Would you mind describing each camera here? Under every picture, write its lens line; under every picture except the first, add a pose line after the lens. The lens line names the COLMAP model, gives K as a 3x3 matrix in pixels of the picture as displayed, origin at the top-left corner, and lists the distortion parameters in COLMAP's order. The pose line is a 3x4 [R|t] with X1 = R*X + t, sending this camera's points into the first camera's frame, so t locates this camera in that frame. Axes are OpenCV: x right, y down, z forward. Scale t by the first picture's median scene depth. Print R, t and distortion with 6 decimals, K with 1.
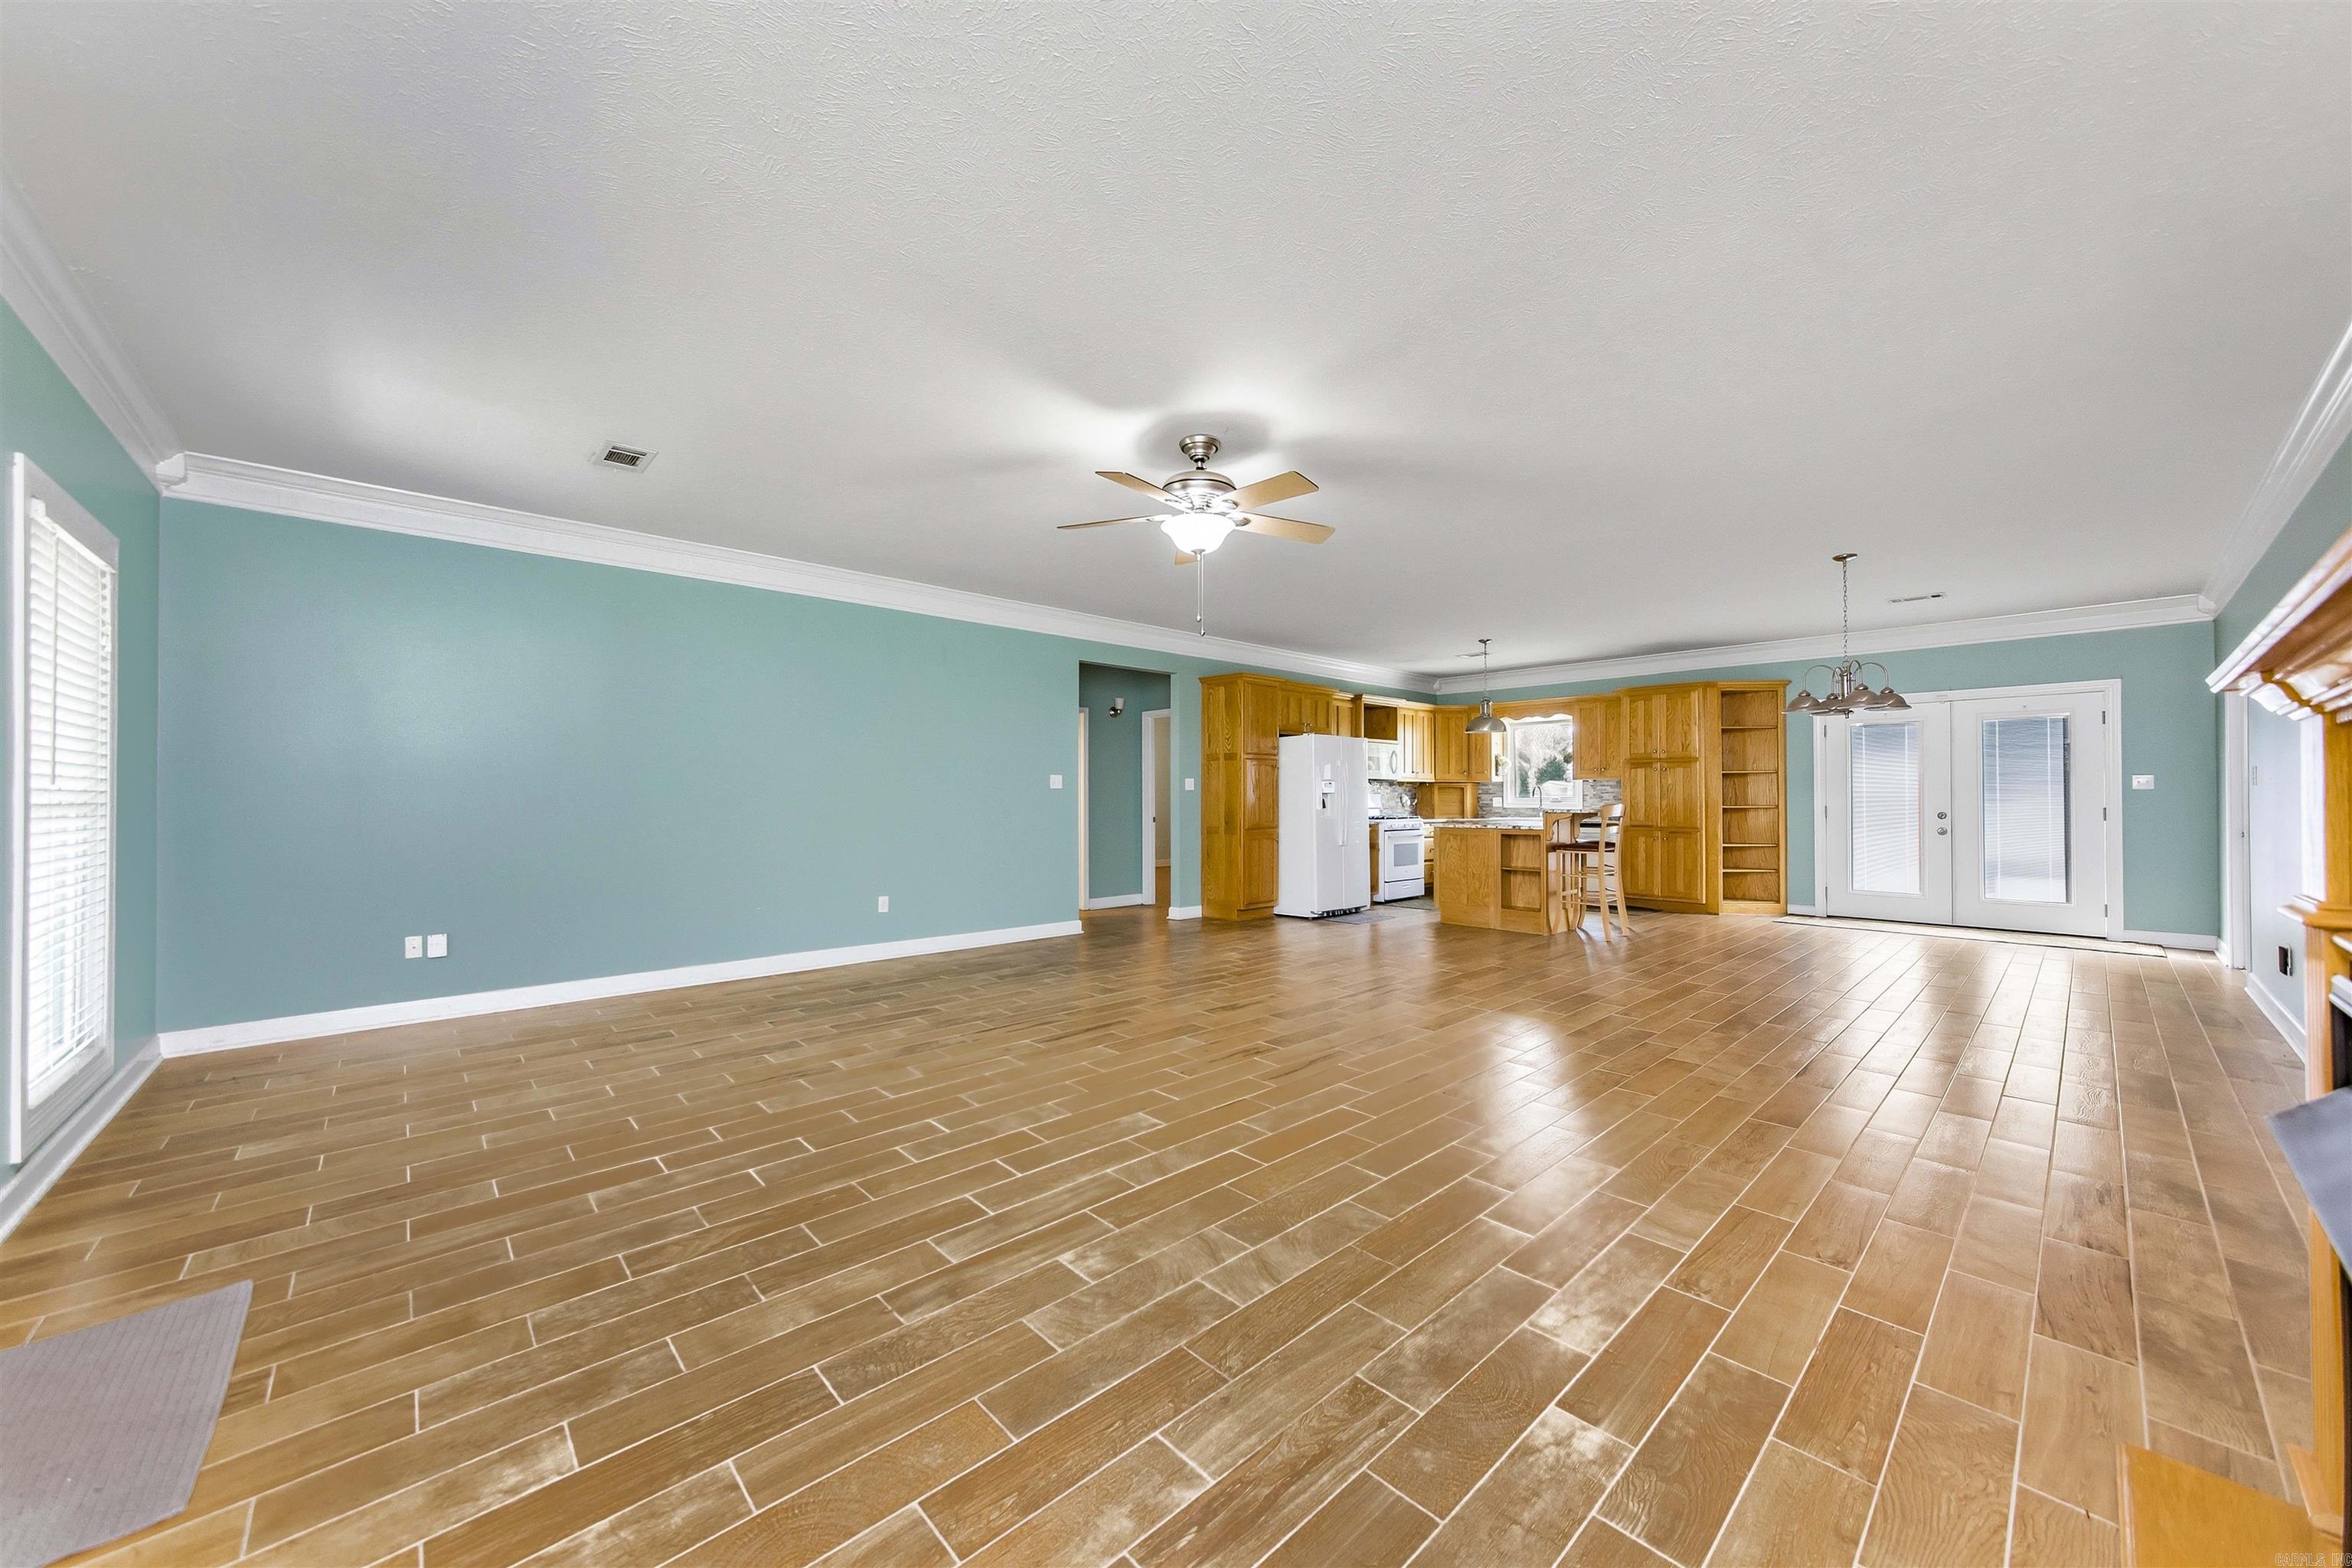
lens RADIAL K [[858.3, 0, 1160.8], [0, 858.3, 796.3], [0, 0, 1]] dist [-0.008238, 0.002870]
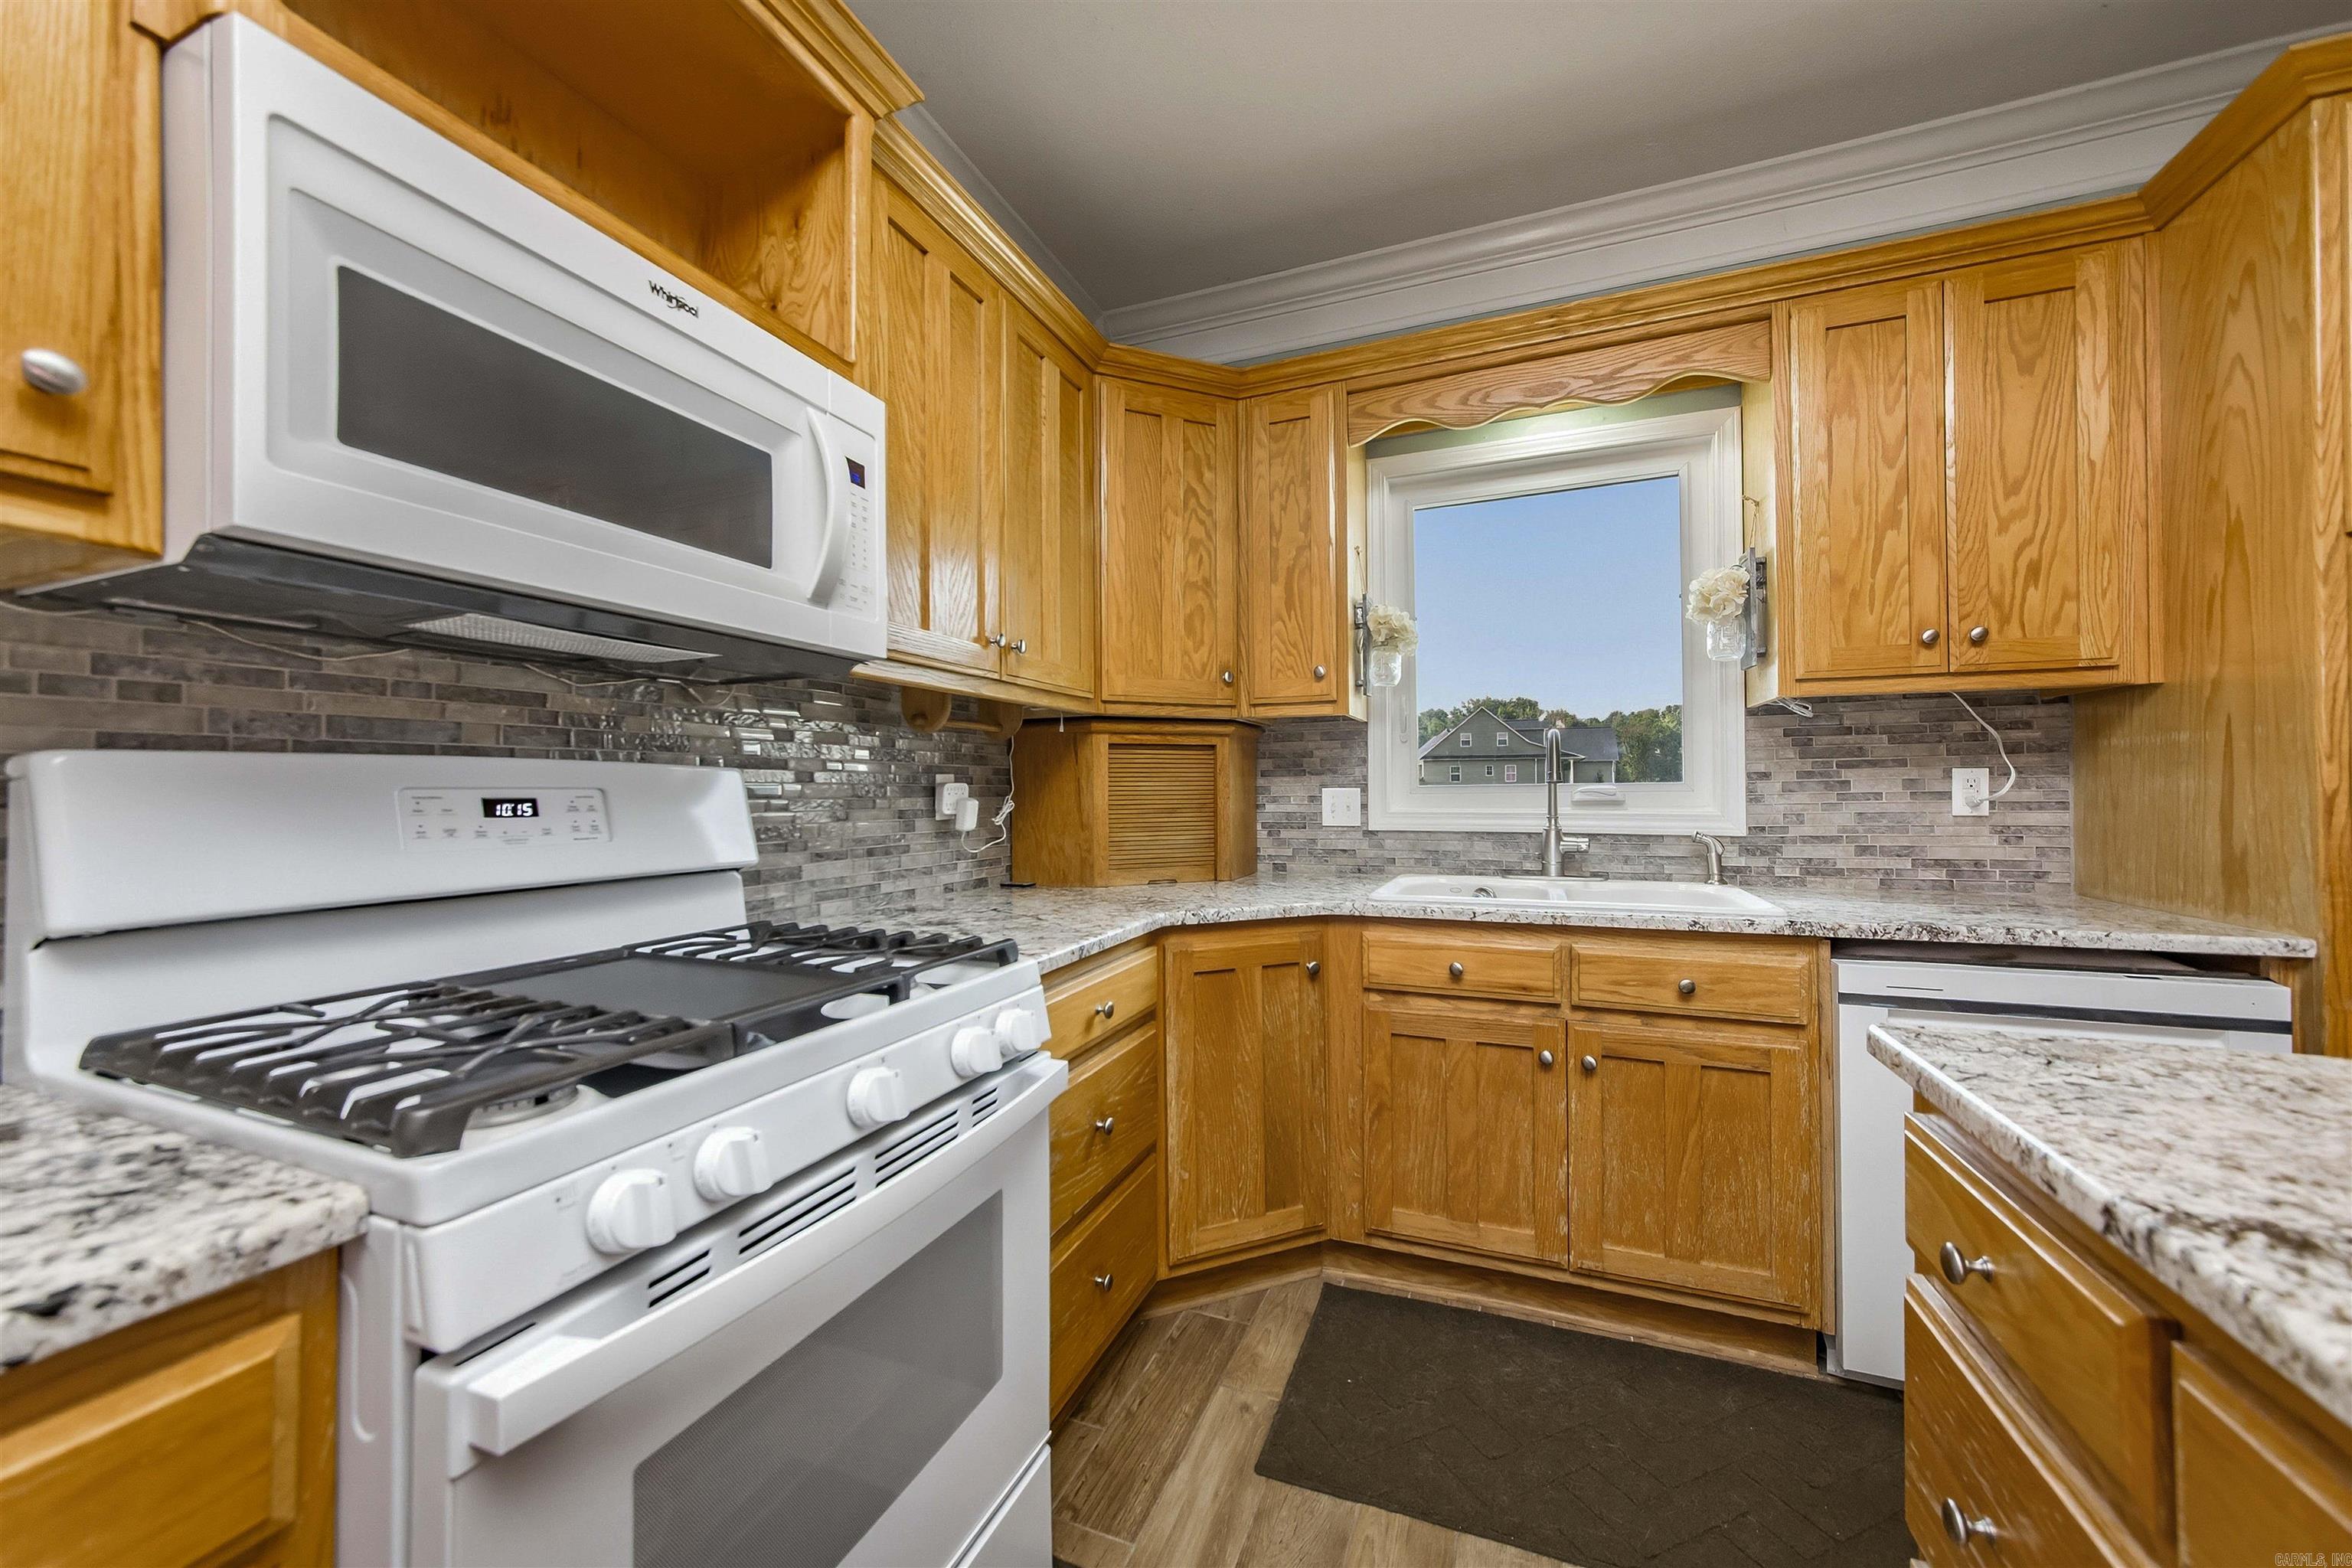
lens RADIAL K [[858.3, 0, 1189.5], [0, 858.3, 786.2], [0, 0, 1]] dist [-0.008238, 0.002870]
pose [[0.894033, -0.002211, 0.447996, 0.307332], [0.002958, 0.999995, -0.000968, 0.001176], [-0.447992, 0.002190, 0.894035, 1.006879]]
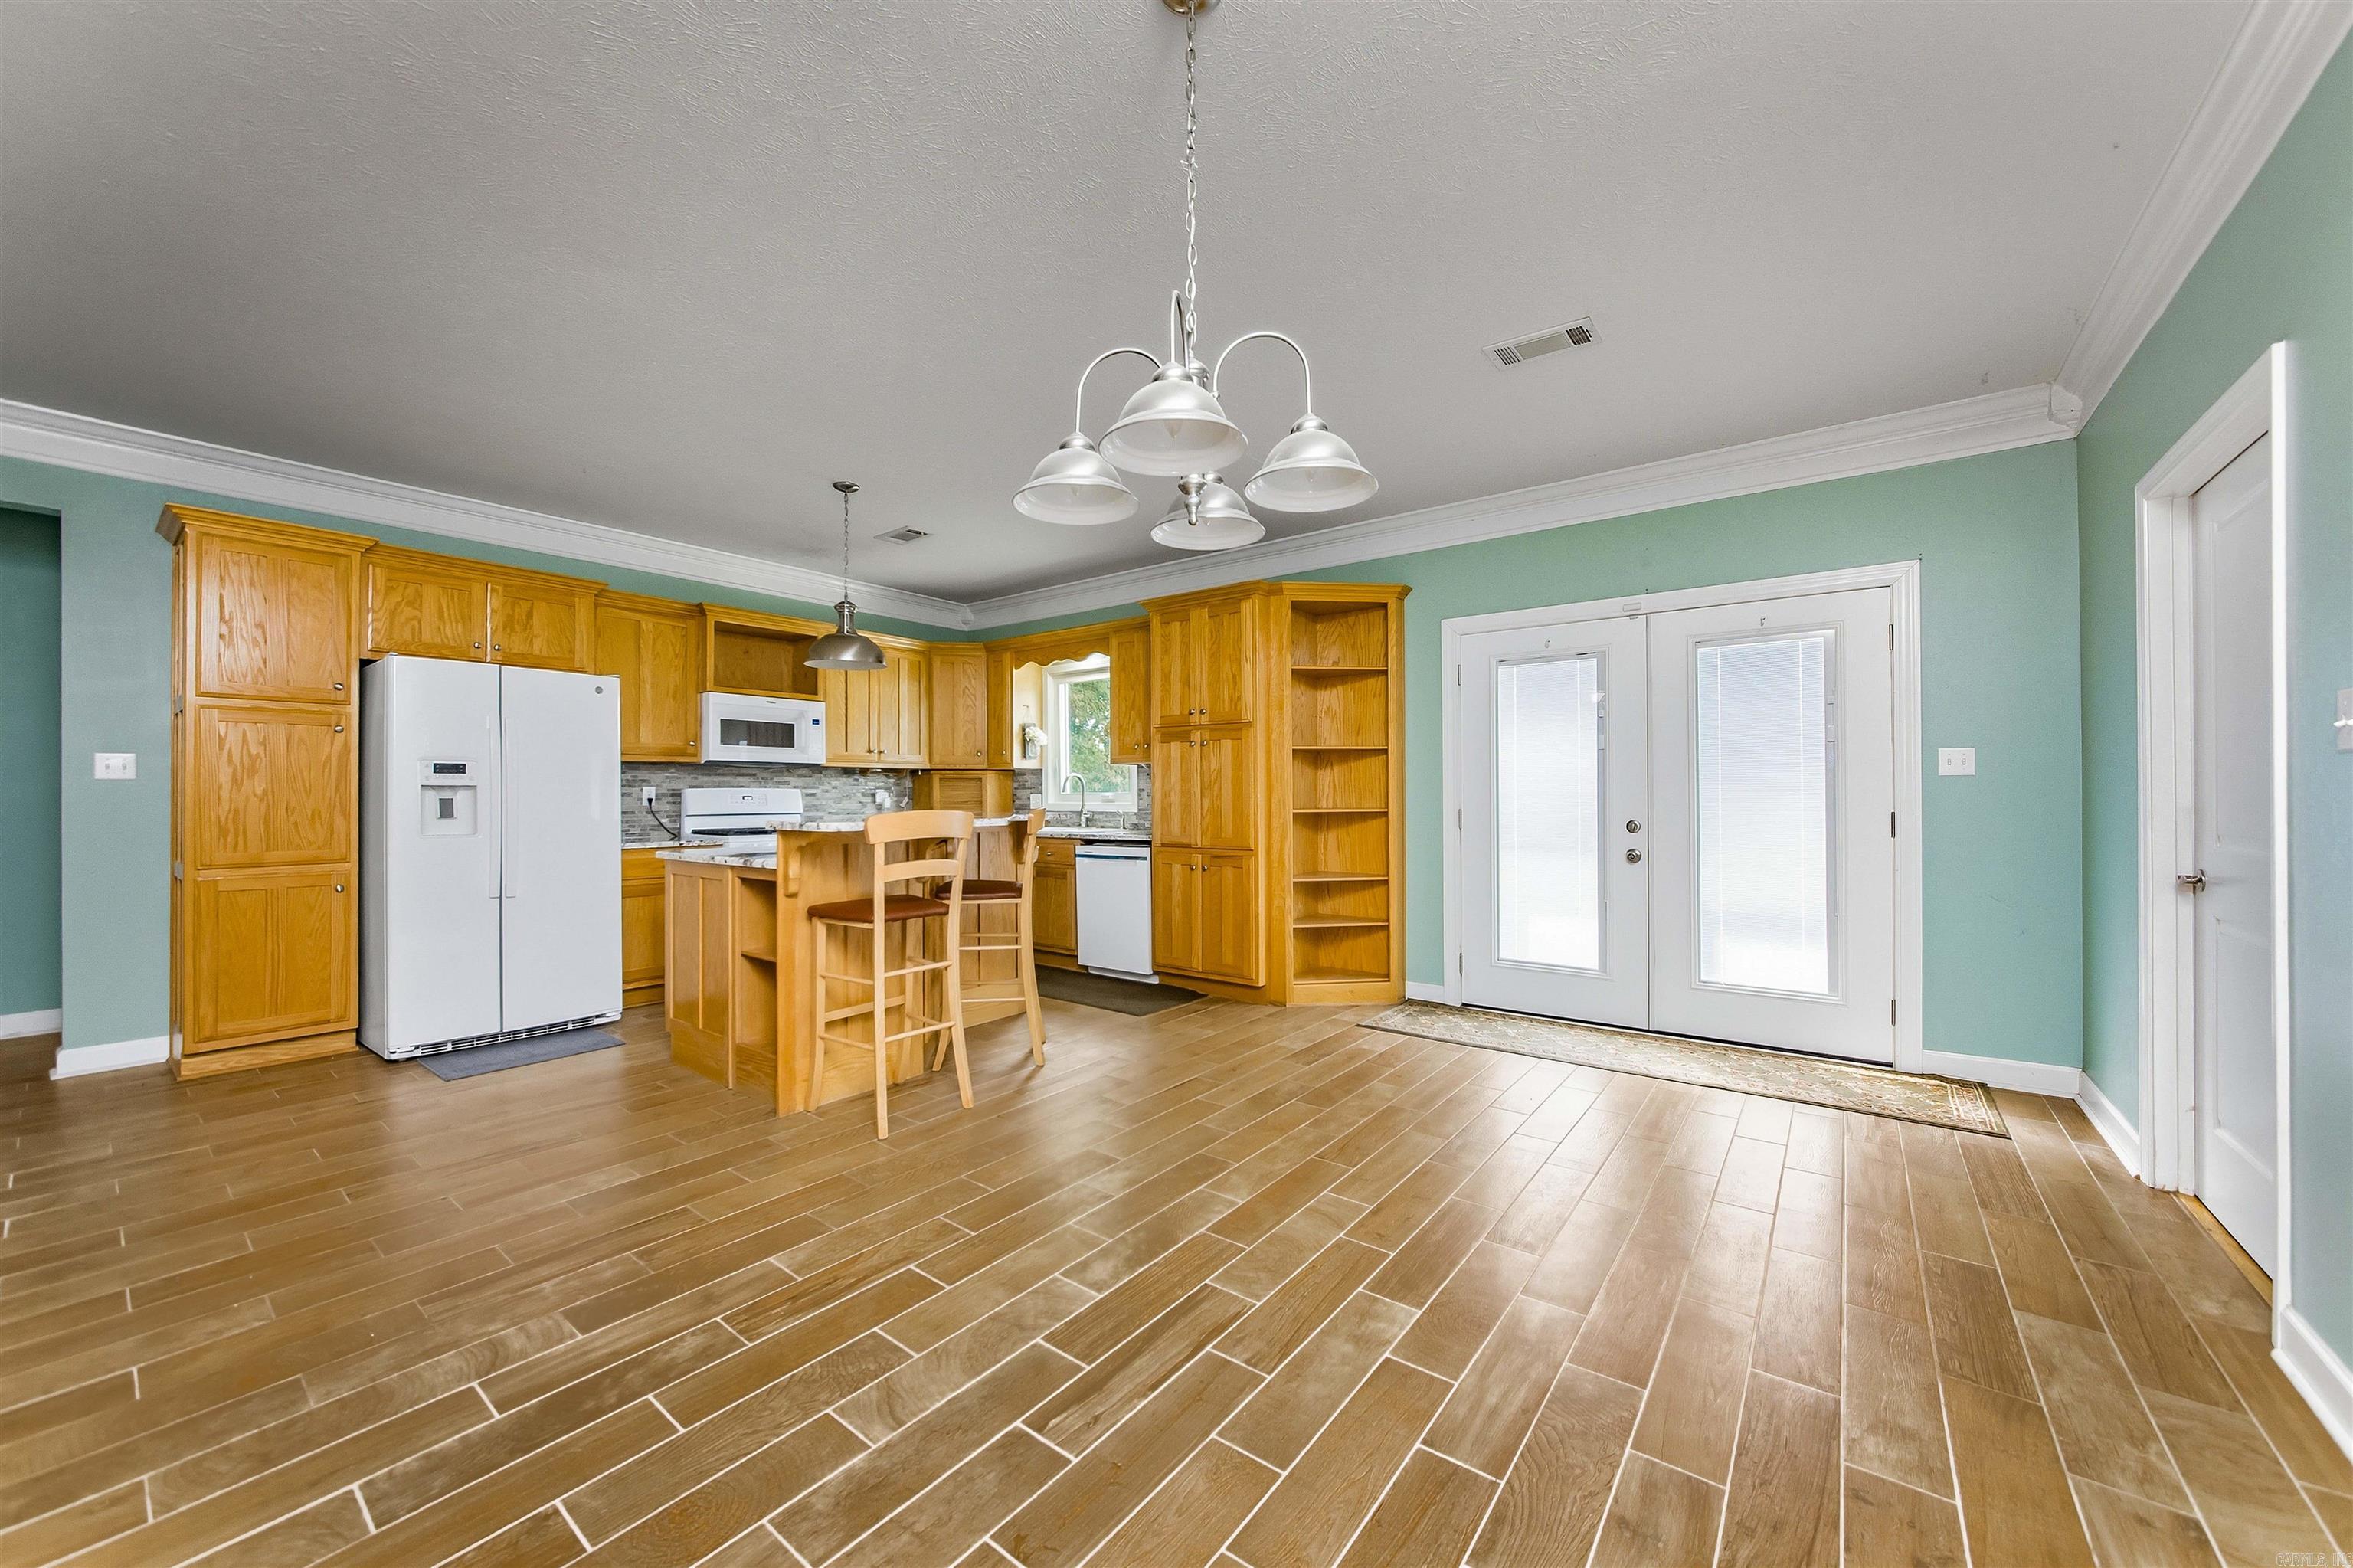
lens RADIAL K [[858.7, 0, 1175.2], [0, 858.7, 791.6], [0, 0, 1]] dist [-0.008238, 0.002870]
pose [[0.982606, 0.000260, 0.185700, 0.472365], [0.000344, 0.999995, -0.003221, 0.001978], [-0.185700, 0.003229, 0.982601, 0.463367]]
